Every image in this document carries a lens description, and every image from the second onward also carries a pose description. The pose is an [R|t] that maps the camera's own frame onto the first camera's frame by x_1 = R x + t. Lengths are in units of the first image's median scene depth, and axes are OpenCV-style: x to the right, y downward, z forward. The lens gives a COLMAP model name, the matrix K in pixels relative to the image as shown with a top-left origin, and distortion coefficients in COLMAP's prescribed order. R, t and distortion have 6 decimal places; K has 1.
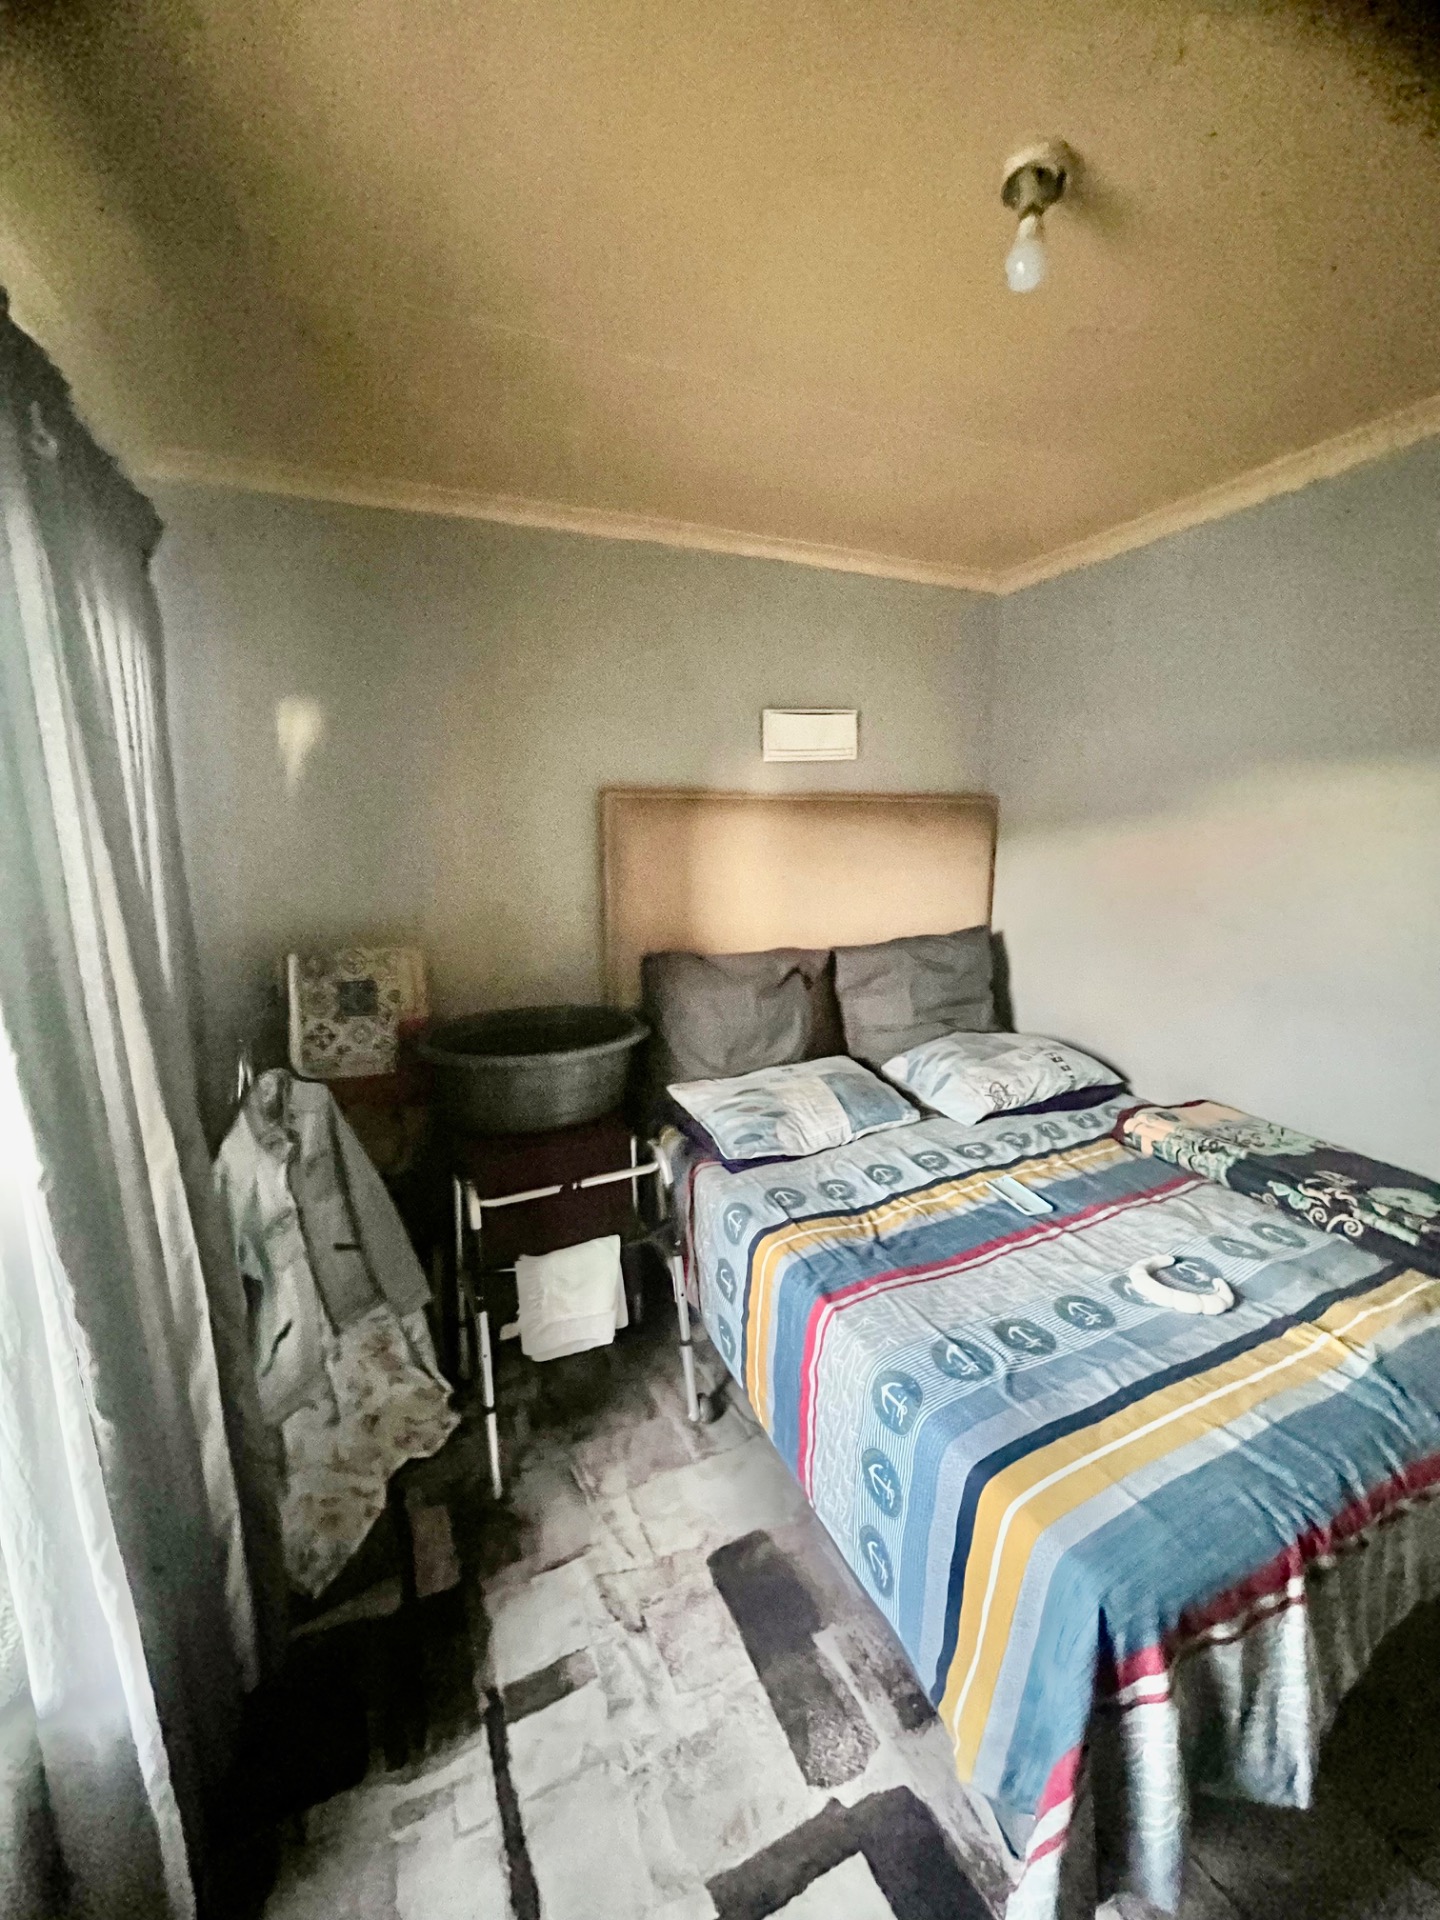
lens RADIAL K [[787.6, 0, 717.7], [0, 787.6, 948.5], [0, 0, 1]] dist [0.001273, 0.000236]
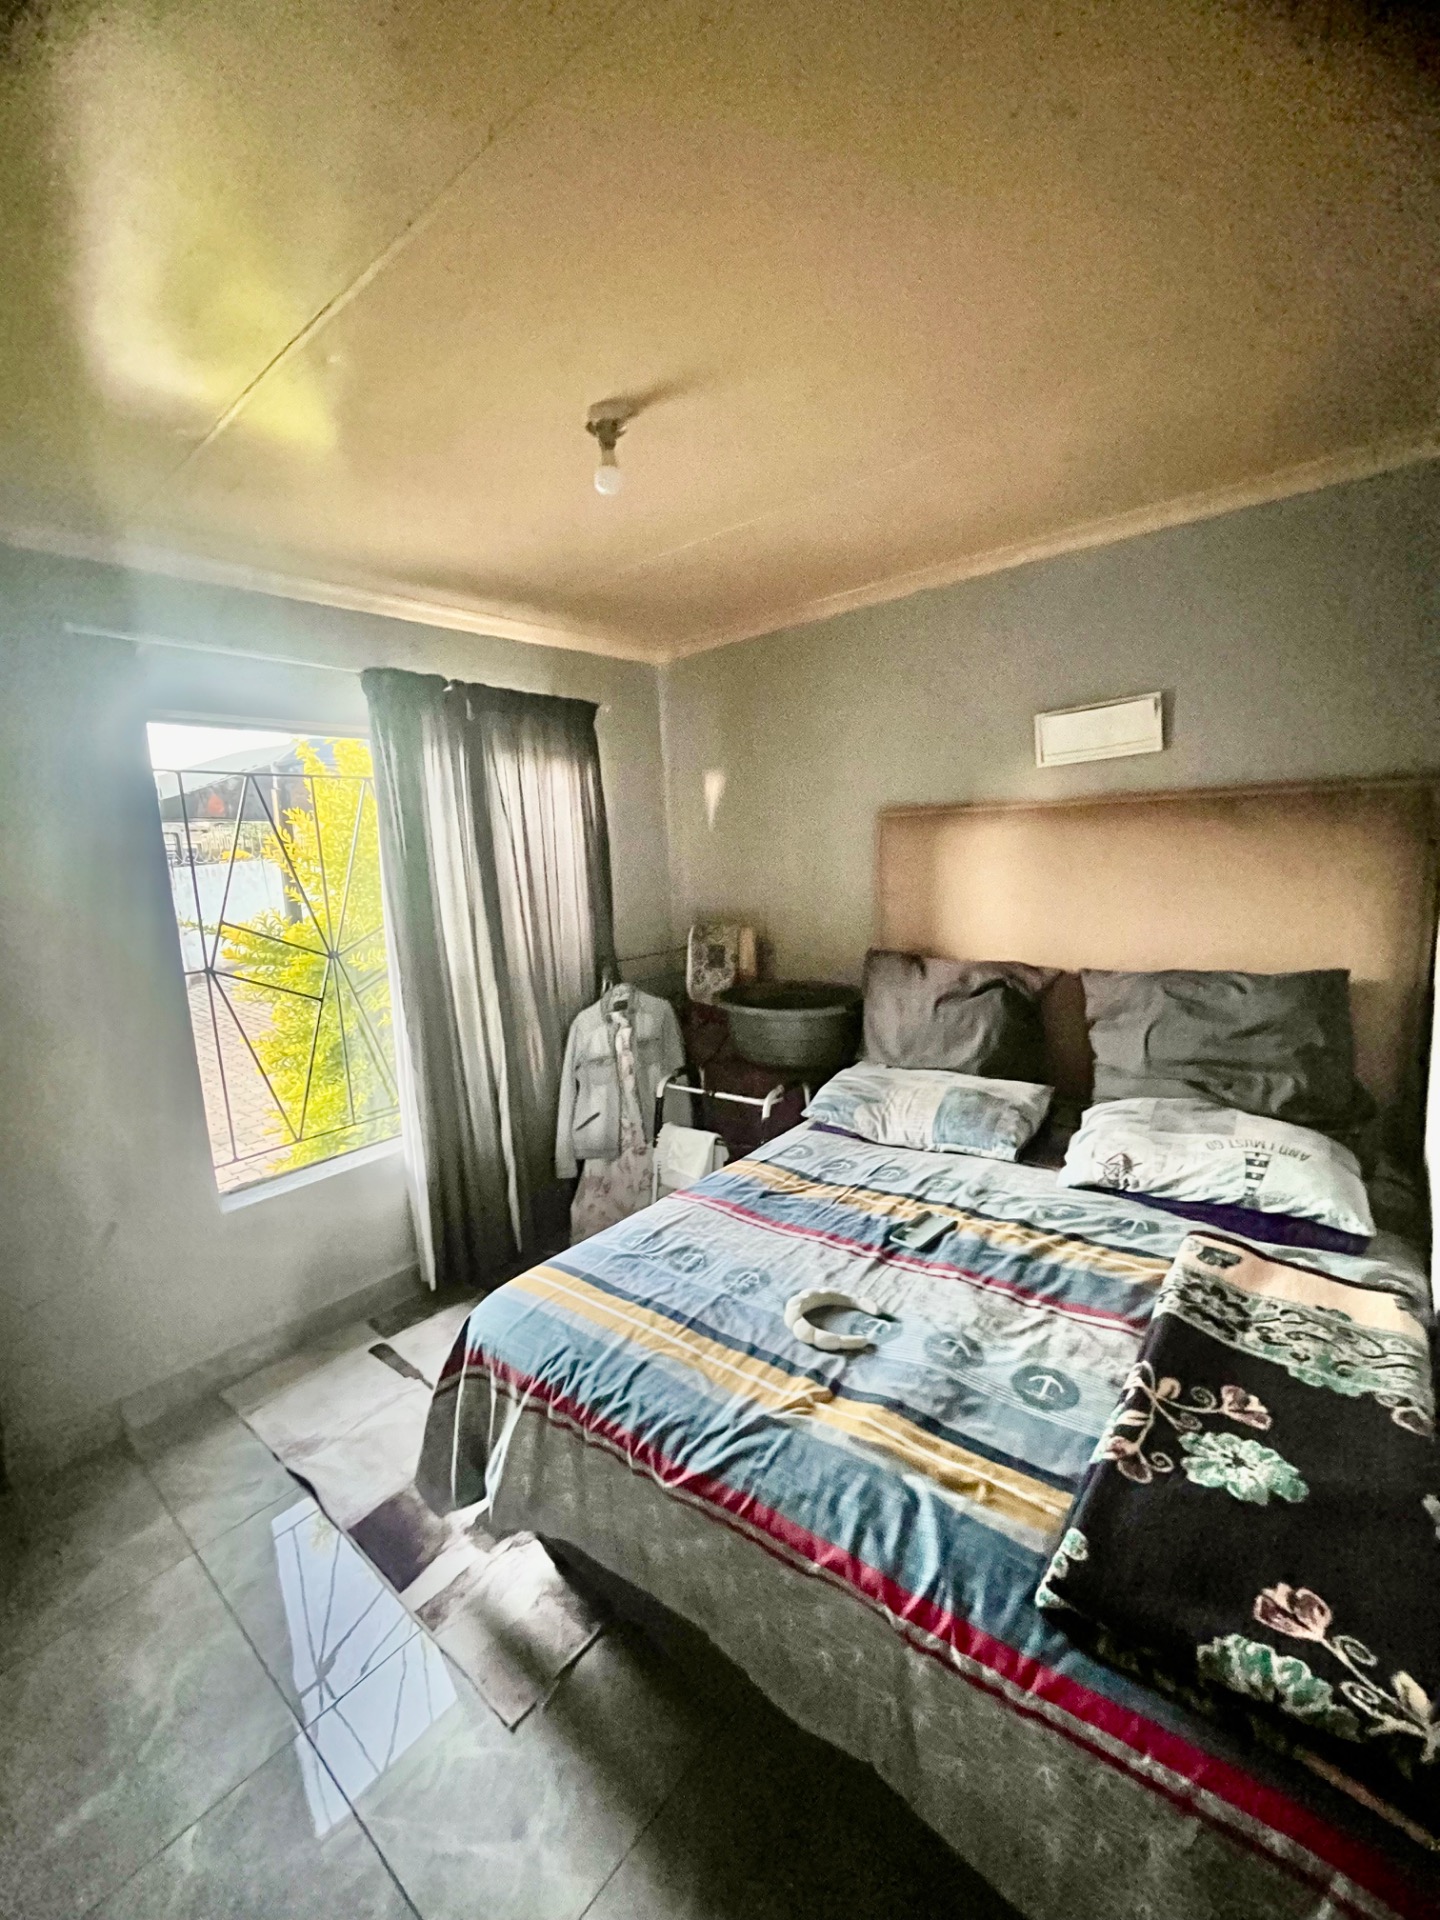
lens RADIAL K [[780.4, 0, 718.9], [0, 780.4, 956.5], [0, 0, 1]] dist [-0.000809, 0.000307]
pose [[0.446594, 0.108630, -0.888118, 0.915295], [-0.097001, 0.992630, 0.072636, -0.049905], [0.889463, 0.053709, 0.453840, 0.285241]]
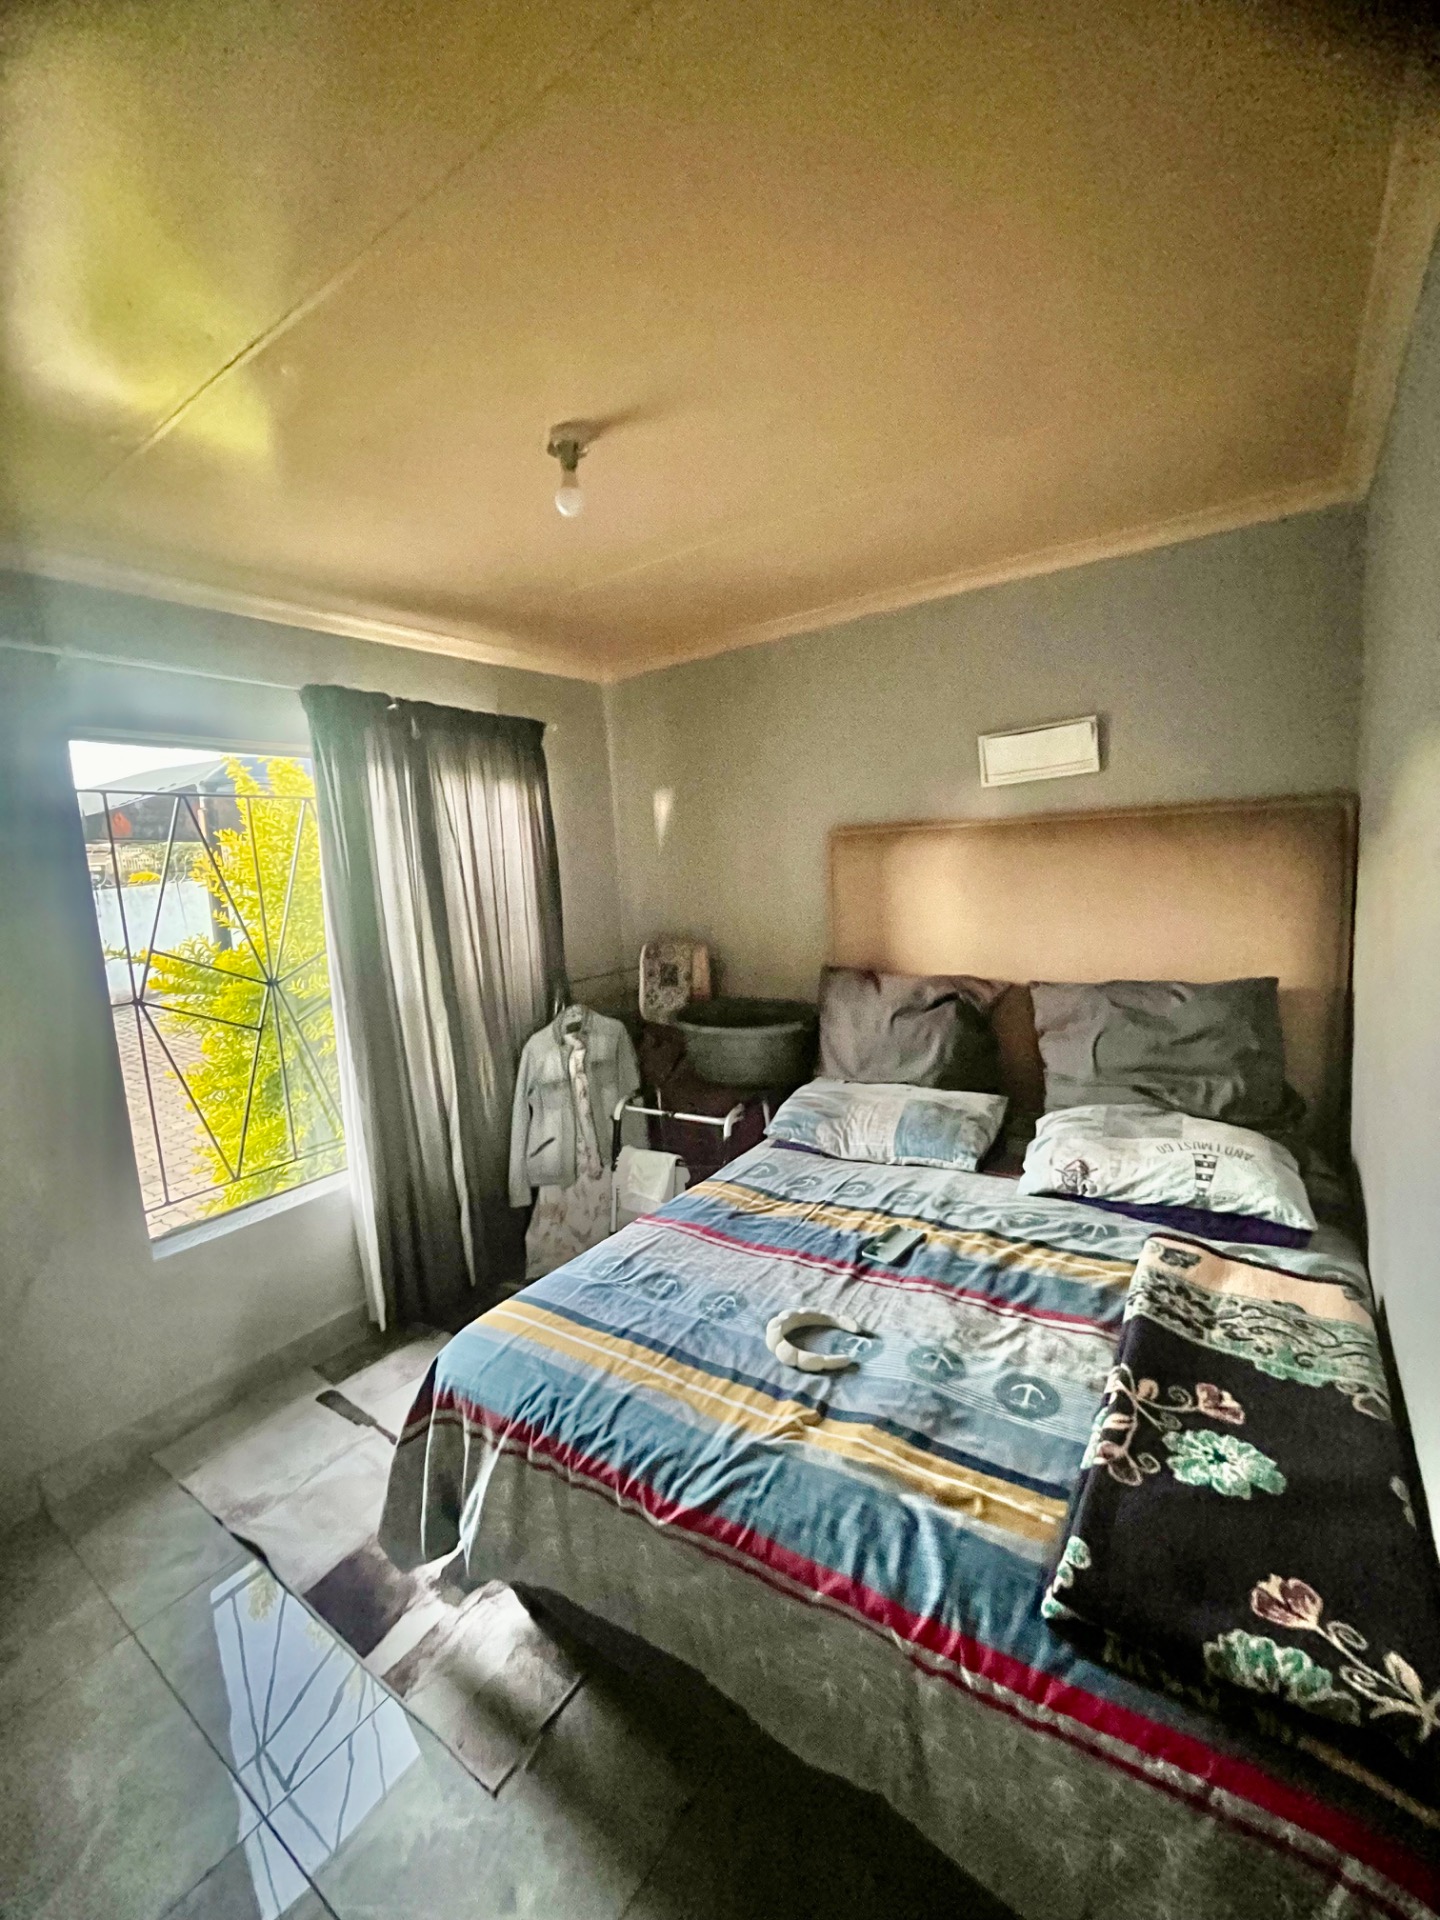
lens RADIAL K [[780.4, 0, 718.9], [0, 780.4, 956.5], [0, 0, 1]] dist [-0.000809, 0.000307]
pose [[0.519358, 0.081109, -0.850699, 0.897373], [-0.083042, 0.995564, 0.044223, -0.050694], [0.850513, 0.047676, 0.523789, 0.258709]]
